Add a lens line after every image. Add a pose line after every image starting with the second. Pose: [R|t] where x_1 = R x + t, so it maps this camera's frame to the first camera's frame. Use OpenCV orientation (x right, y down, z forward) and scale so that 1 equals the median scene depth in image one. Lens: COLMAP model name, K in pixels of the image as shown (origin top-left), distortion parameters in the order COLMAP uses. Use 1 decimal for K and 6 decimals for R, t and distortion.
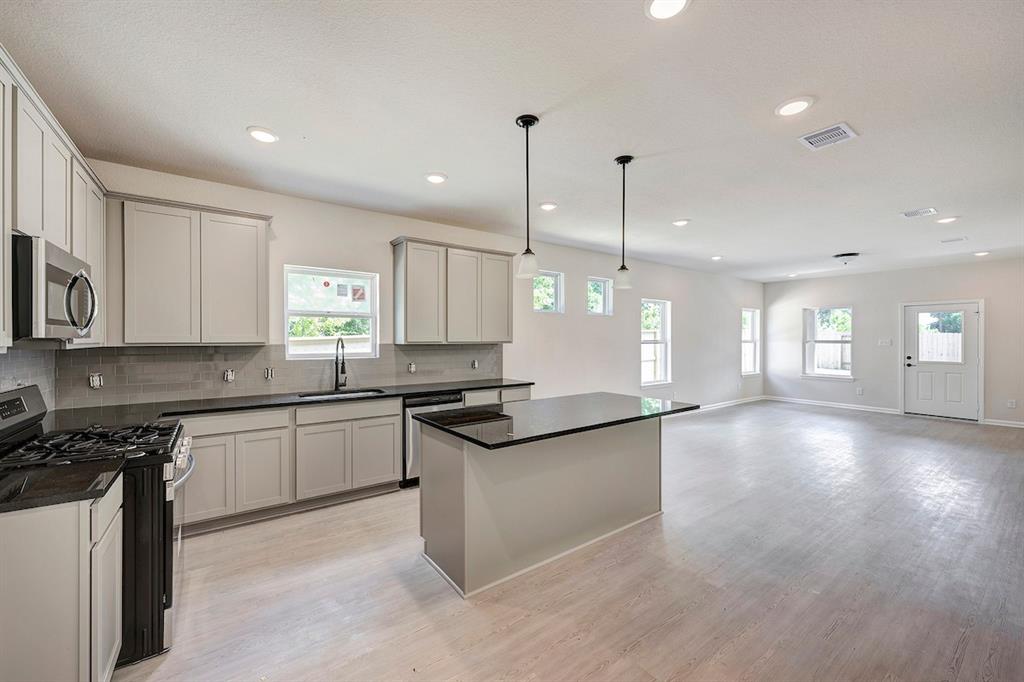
lens RADIAL K [[397.4, 0, 512.0], [0, 397.4, 341.0], [0, 0, 1]] dist [-0.000261, 0.000105]
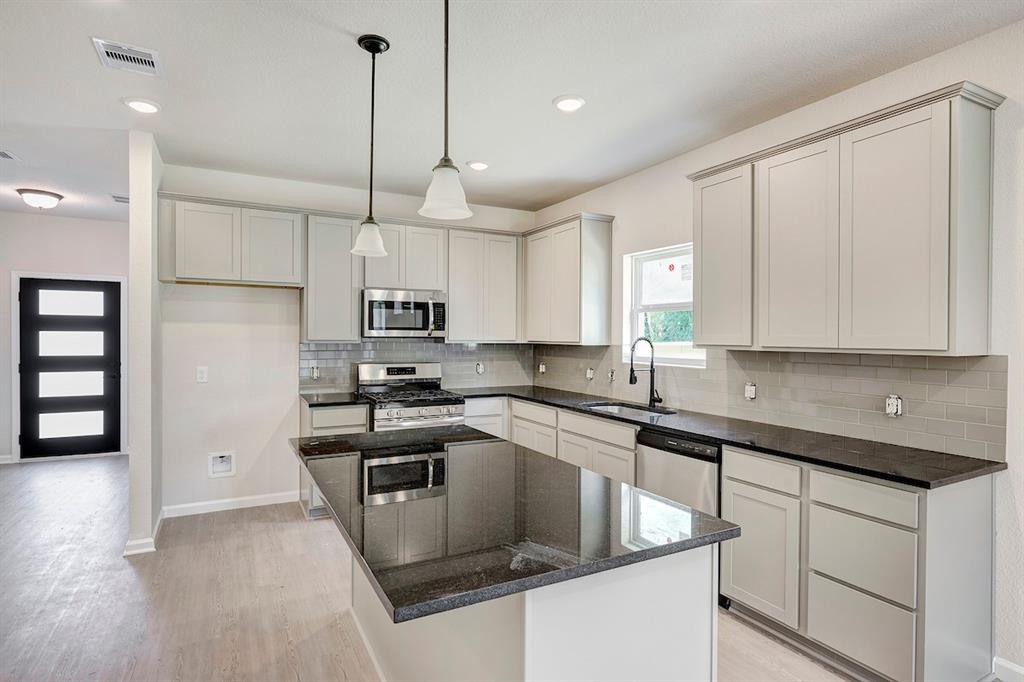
lens RADIAL K [[536.5, 0, 512.0], [0, 536.5, 341.0], [0, 0, 1]] dist [0.001495, 0.000312]
pose [[-0.145240, 0.003664, -0.989390, 0.683708], [-0.007406, 0.999961, 0.004790, -0.005208], [0.989369, 0.008023, -0.145208, 0.970420]]
